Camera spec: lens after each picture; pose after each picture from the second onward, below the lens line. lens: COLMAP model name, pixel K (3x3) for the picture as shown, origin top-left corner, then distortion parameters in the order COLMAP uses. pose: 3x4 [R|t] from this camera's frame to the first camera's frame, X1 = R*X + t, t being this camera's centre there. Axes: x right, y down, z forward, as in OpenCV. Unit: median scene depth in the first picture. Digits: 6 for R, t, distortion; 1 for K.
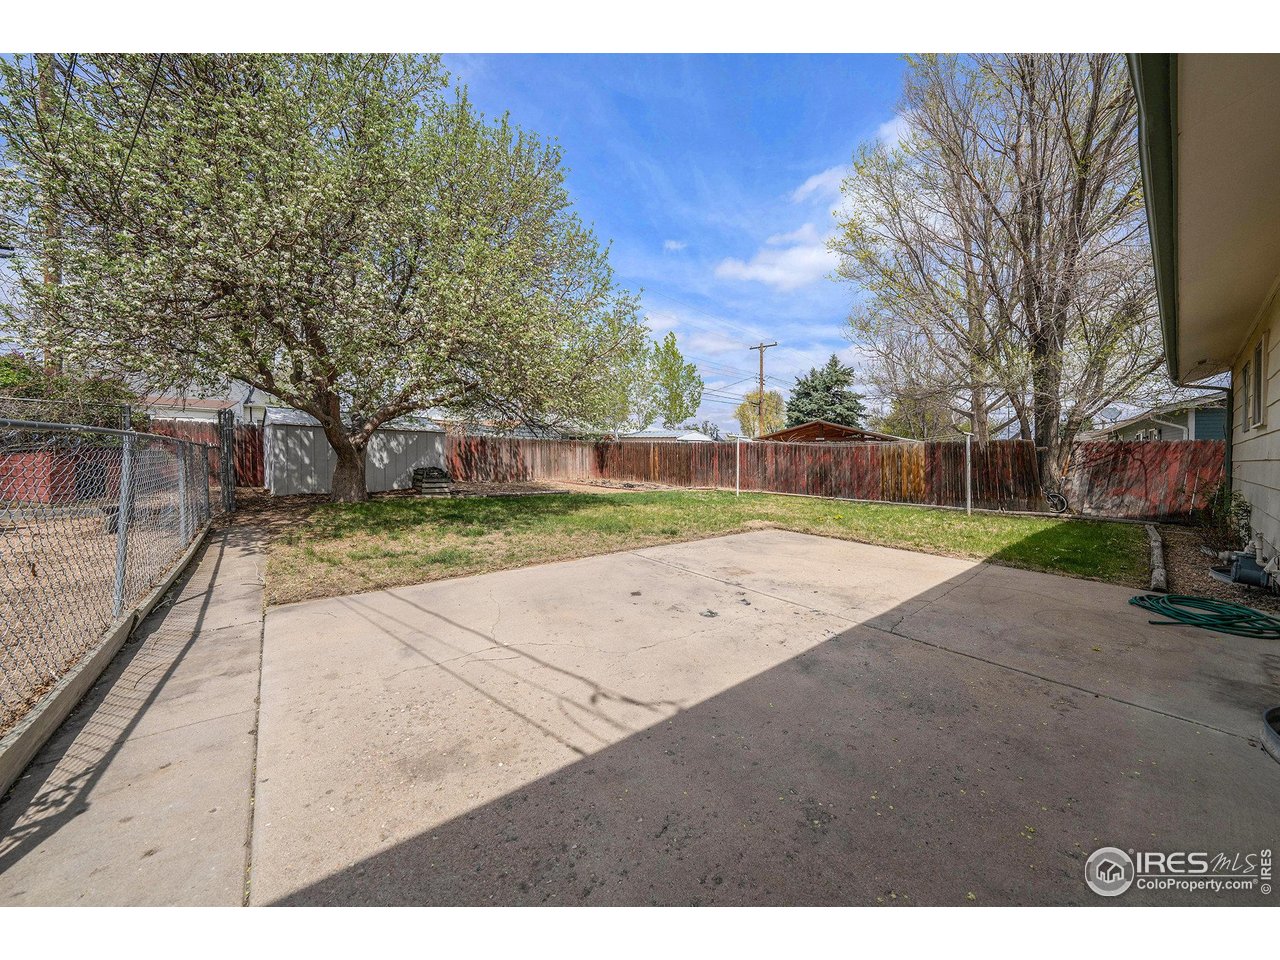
lens RADIAL K [[453.4, 0, 643.6], [0, 453.4, 475.7], [0, 0, 1]] dist [-0.017490, 0.000168]
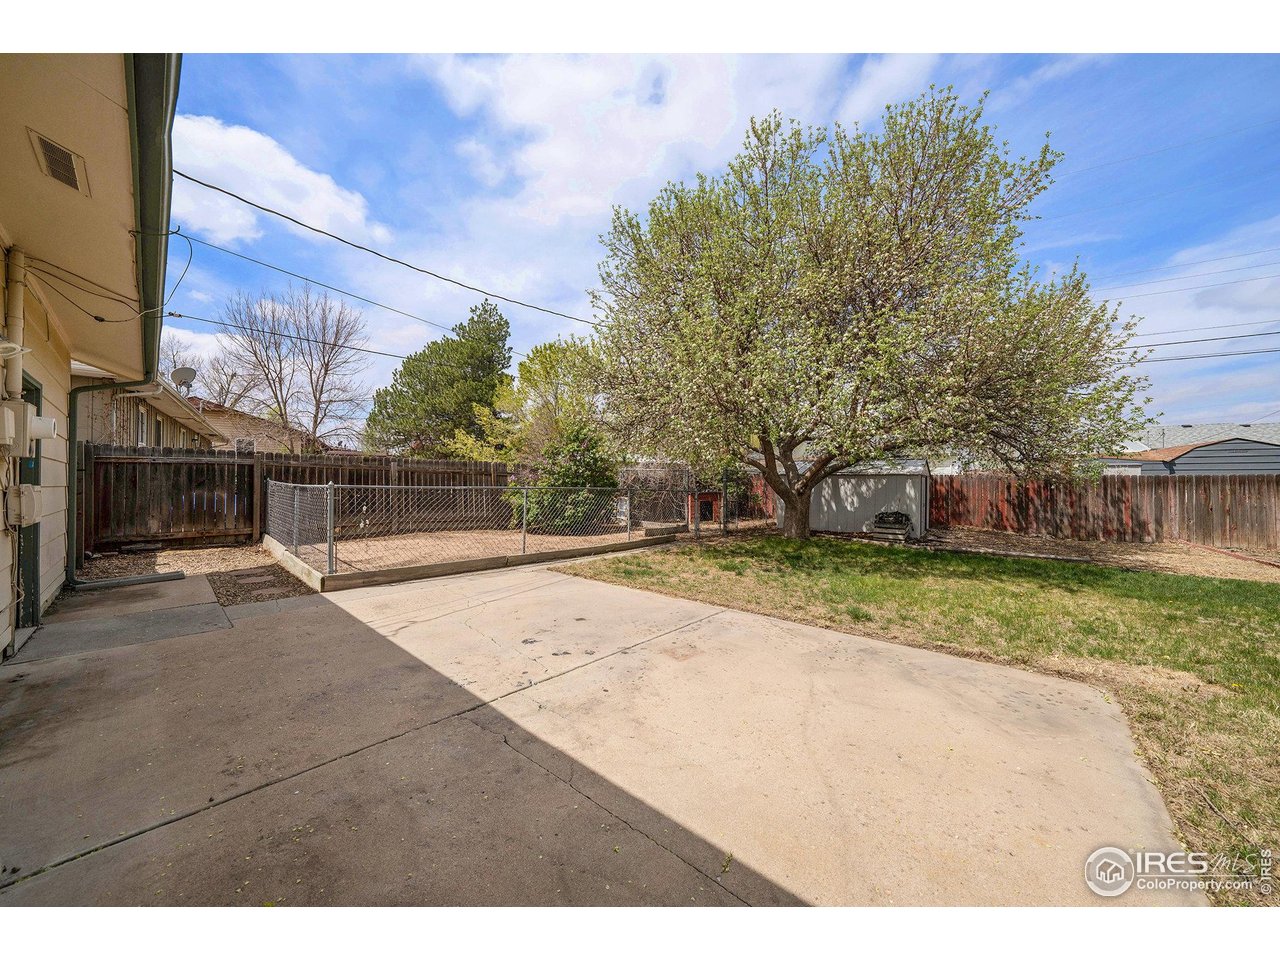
lens RADIAL K [[453.4, 0, 643.6], [0, 453.4, 475.7], [0, 0, 1]] dist [-0.017490, 0.000168]
pose [[0.140425, -0.046419, -0.989003, 0.384058], [-0.056530, 0.996895, -0.054815, -0.012910], [0.988476, 0.063605, 0.137364, 0.331450]]
